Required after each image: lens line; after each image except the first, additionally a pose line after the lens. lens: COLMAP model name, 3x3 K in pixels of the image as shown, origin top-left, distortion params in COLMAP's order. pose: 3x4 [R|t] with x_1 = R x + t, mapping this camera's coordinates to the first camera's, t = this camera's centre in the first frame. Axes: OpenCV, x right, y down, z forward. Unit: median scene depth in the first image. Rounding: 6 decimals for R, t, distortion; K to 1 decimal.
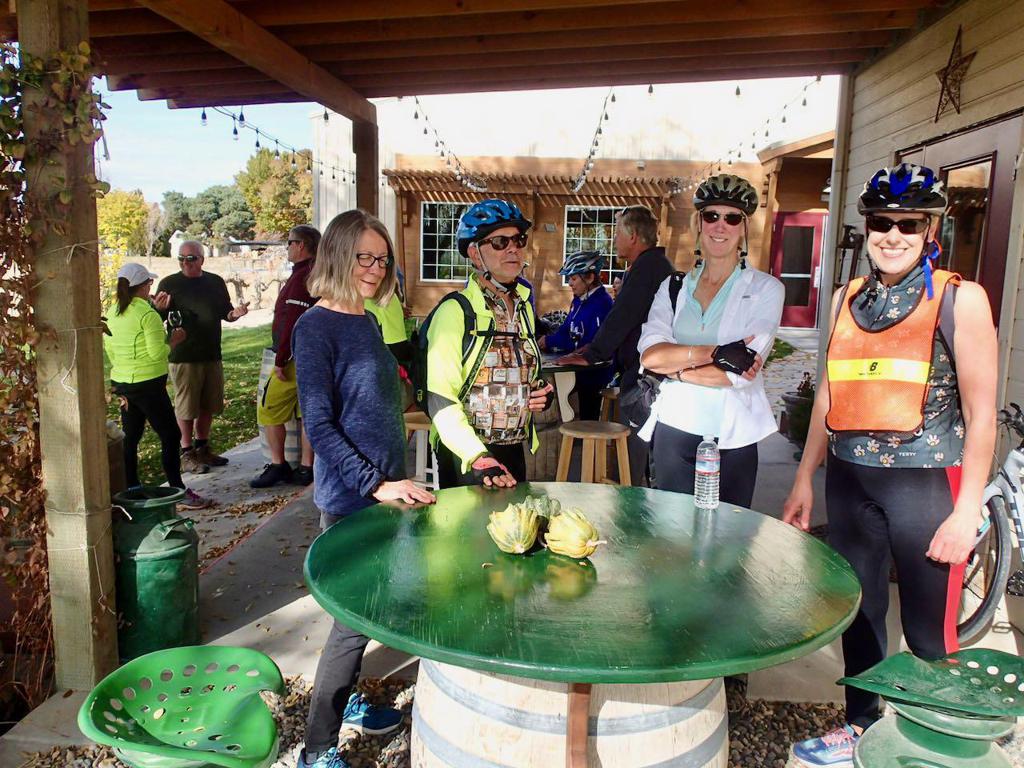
lens RADIAL K [[841.6, 0, 507.7], [0, 841.6, 384.0], [0, 0, 1]] dist [0.003000, 0.002524]
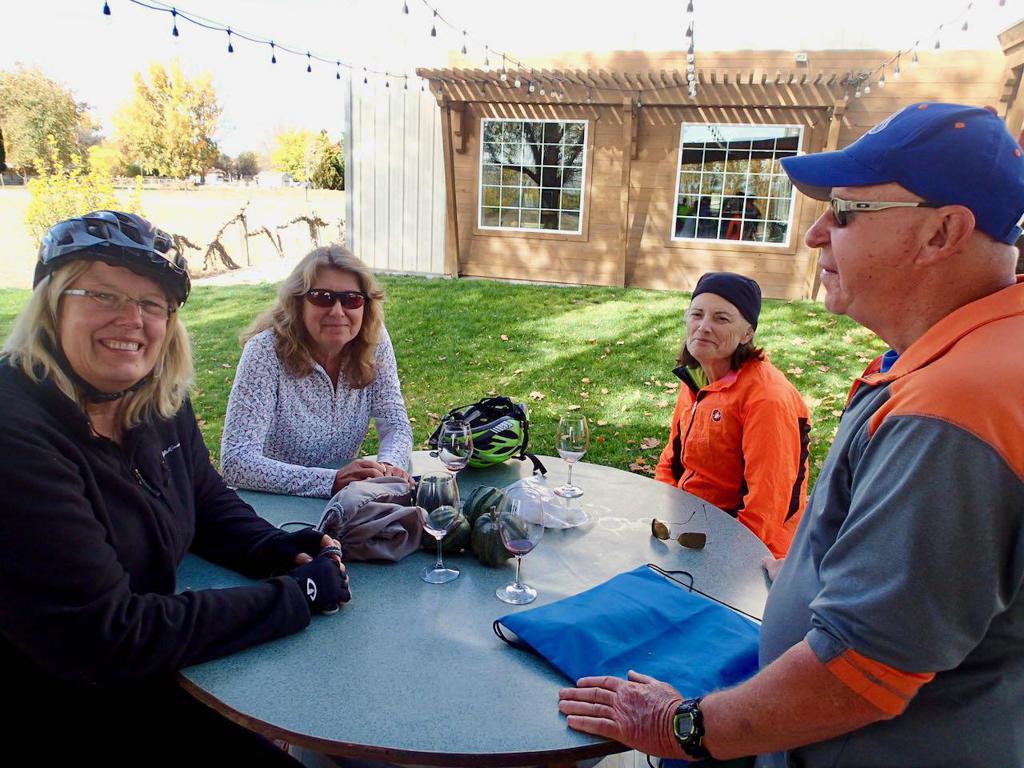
lens RADIAL K [[763.0, 0, 518.9], [0, 763.0, 382.4], [0, 0, 1]] dist [0.011337, 0.001772]
pose [[0.984687, 0.055637, -0.165213, 0.052428], [-0.040206, 0.994635, 0.095318, -0.054926], [0.169630, -0.087216, 0.981641, 0.345133]]
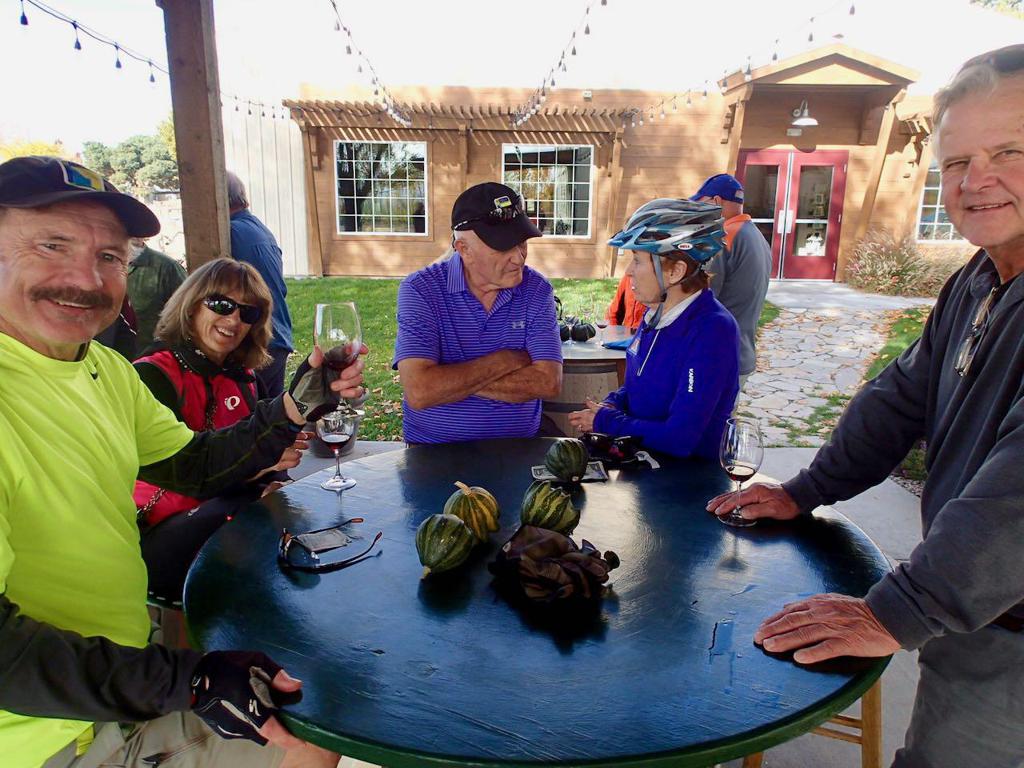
lens RADIAL K [[763.0, 0, 513.5], [0, 763.0, 383.4], [0, 0, 1]] dist [0.011337, 0.001772]
pose [[0.993832, -0.039813, 0.103502, -0.011563], [0.030950, 0.995825, 0.085870, -0.032659], [-0.106489, -0.082137, 0.990916, 0.196189]]
